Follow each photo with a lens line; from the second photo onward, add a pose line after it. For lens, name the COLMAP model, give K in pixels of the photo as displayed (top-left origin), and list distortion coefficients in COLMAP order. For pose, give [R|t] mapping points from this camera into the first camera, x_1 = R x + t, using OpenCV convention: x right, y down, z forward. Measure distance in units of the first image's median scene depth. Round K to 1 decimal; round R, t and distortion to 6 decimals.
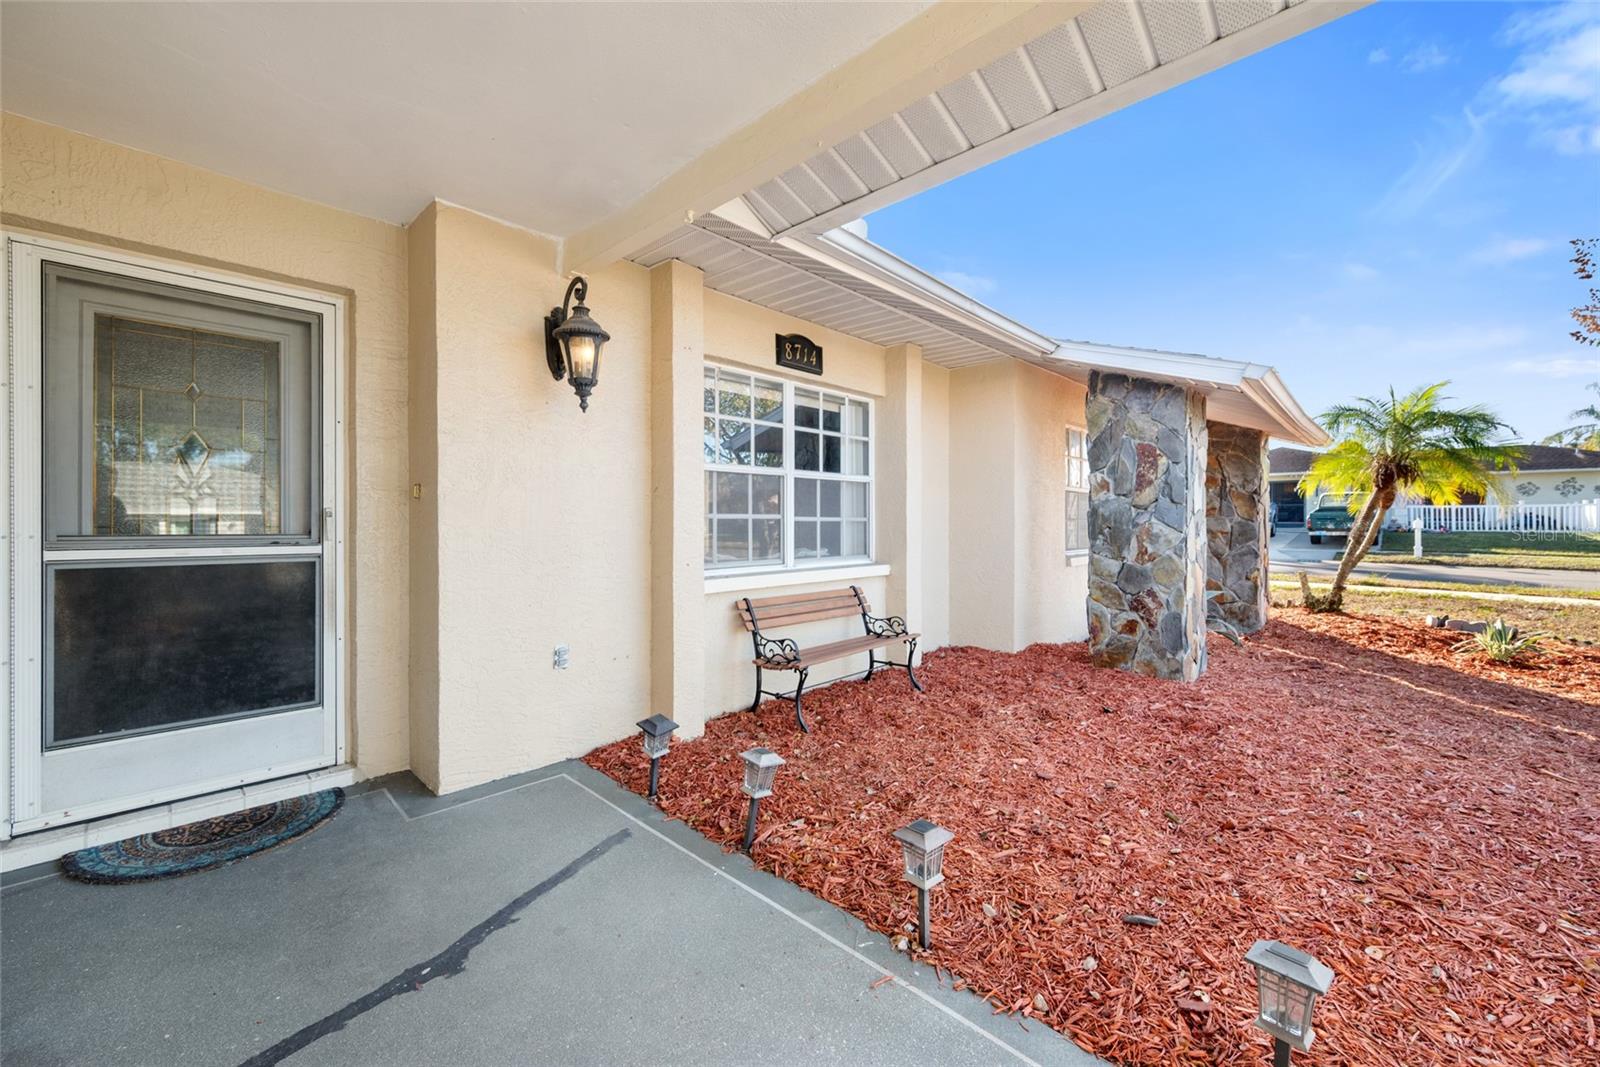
lens RADIAL K [[633.6, 0, 802.5], [0, 633.6, 523.1], [0, 0, 1]] dist [-0.001170, 0.000029]
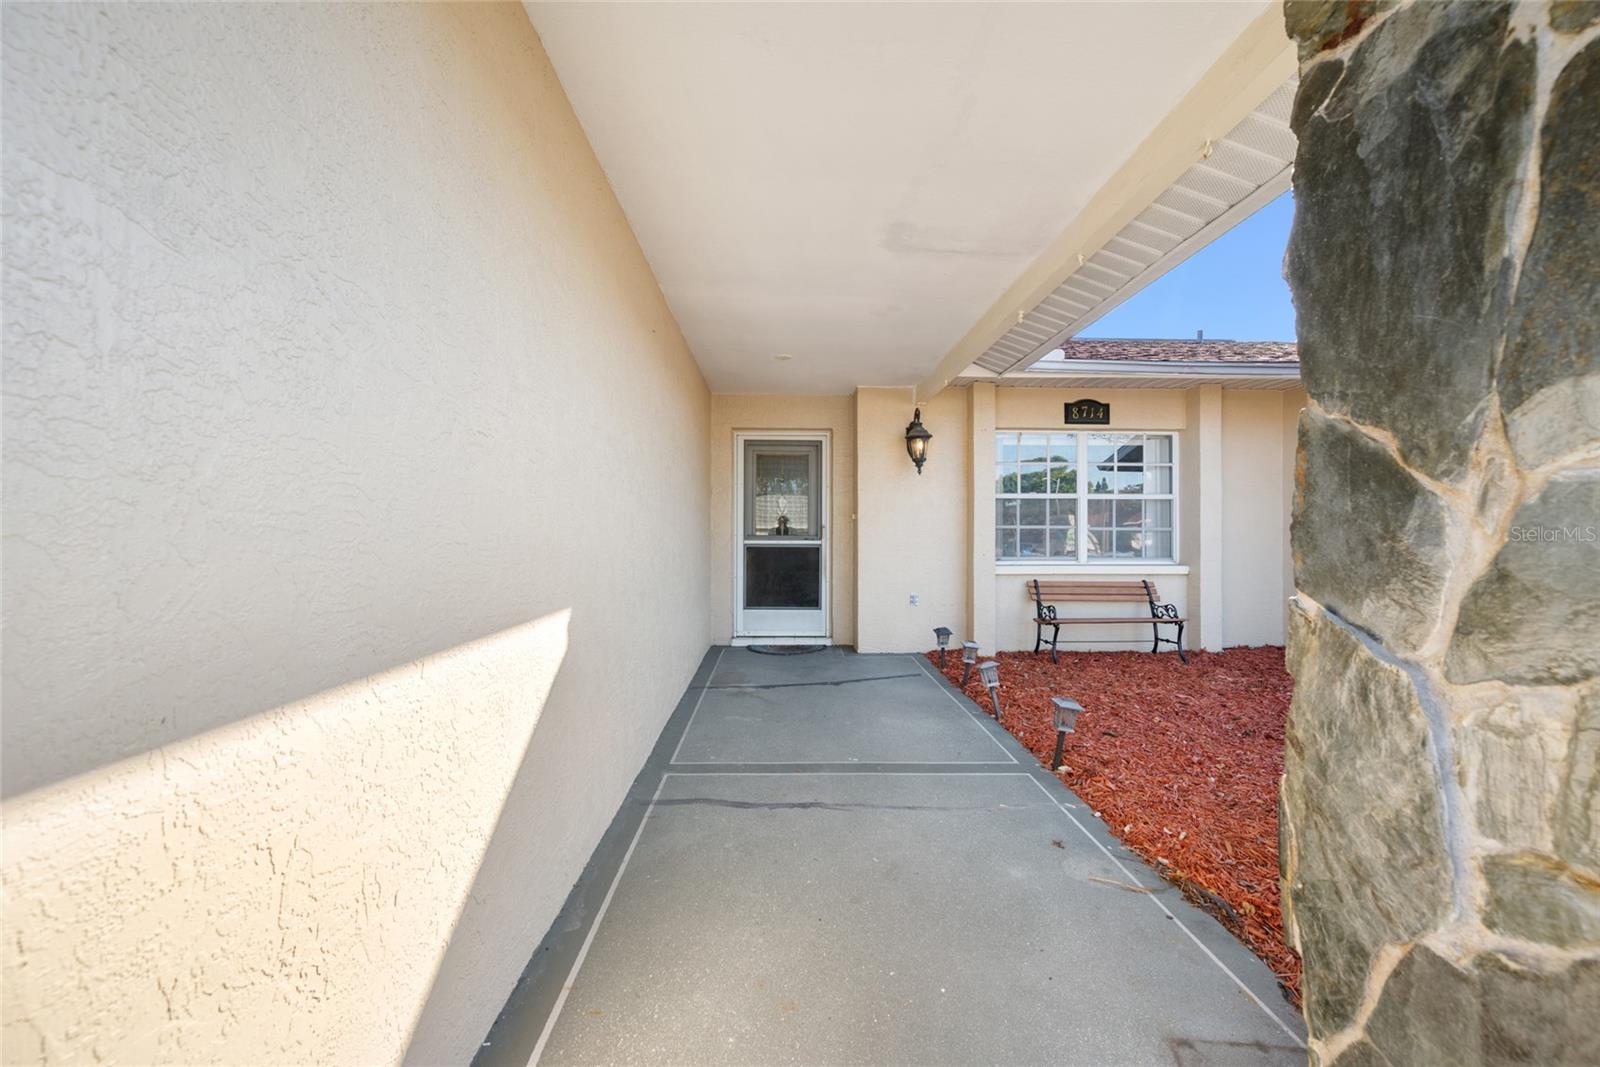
lens RADIAL K [[633.6, 0, 802.5], [0, 633.6, 523.1], [0, 0, 1]] dist [-0.001170, 0.000029]
pose [[0.705046, -0.010099, -0.709090, 0.627870], [-0.004643, 0.999811, -0.018857, 0.012311], [0.709147, 0.016587, 0.704866, -0.512927]]
